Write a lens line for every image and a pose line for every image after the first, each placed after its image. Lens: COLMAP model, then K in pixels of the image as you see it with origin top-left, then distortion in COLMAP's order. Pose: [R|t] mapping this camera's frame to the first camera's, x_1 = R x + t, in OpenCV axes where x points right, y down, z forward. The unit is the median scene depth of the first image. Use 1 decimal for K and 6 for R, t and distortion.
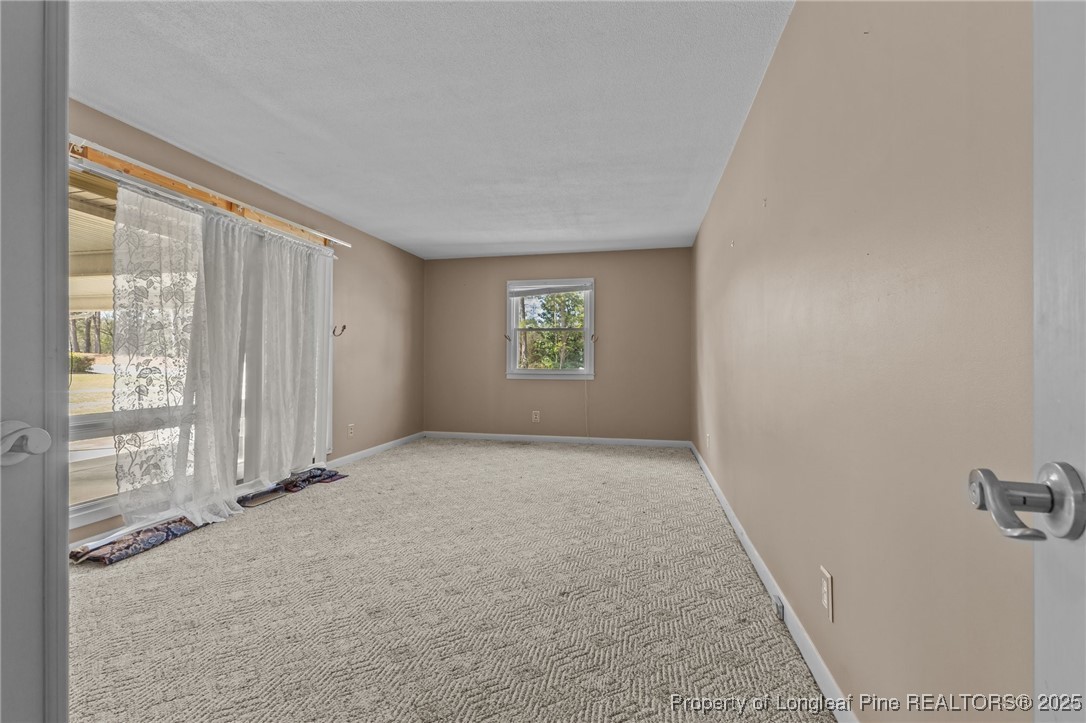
lens RADIAL K [[470.6, 0, 544.7], [0, 470.6, 359.7], [0, 0, 1]] dist [0.010463, -0.001431]
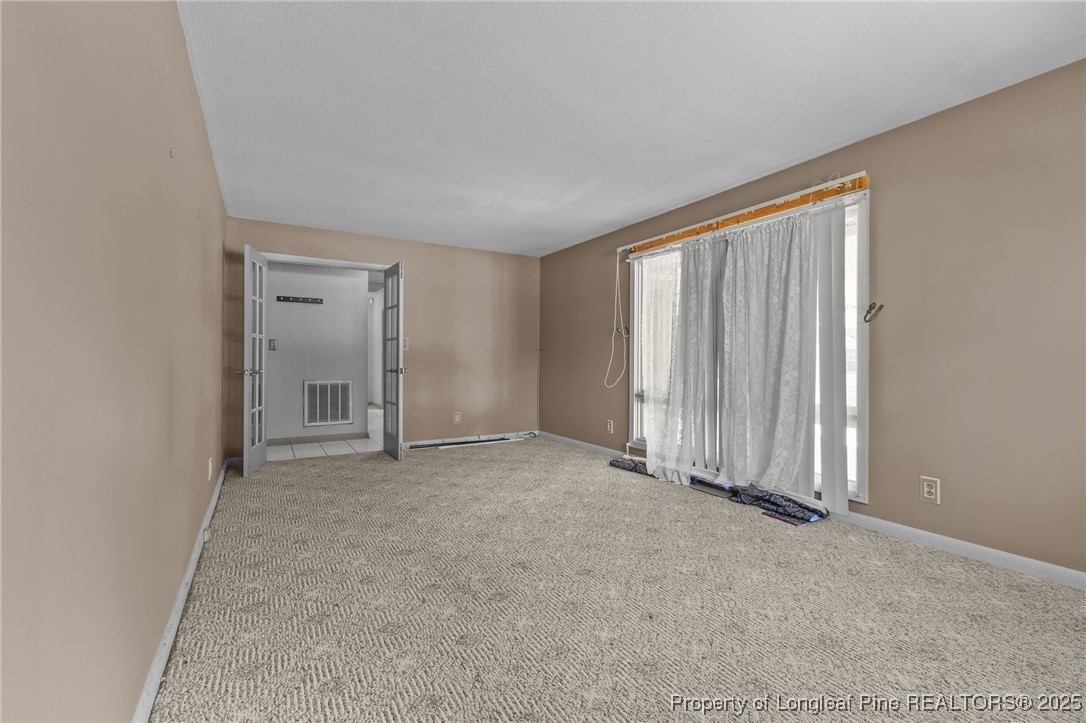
lens RADIAL K [[470.6, 0, 546.3], [0, 470.6, 360.7], [0, 0, 1]] dist [0.010463, -0.001431]
pose [[-0.730864, -0.002390, -0.682519, 0.454704], [-0.002241, 0.999997, -0.001101, 0.005836], [0.682519, 0.000725, -0.730867, 1.720917]]
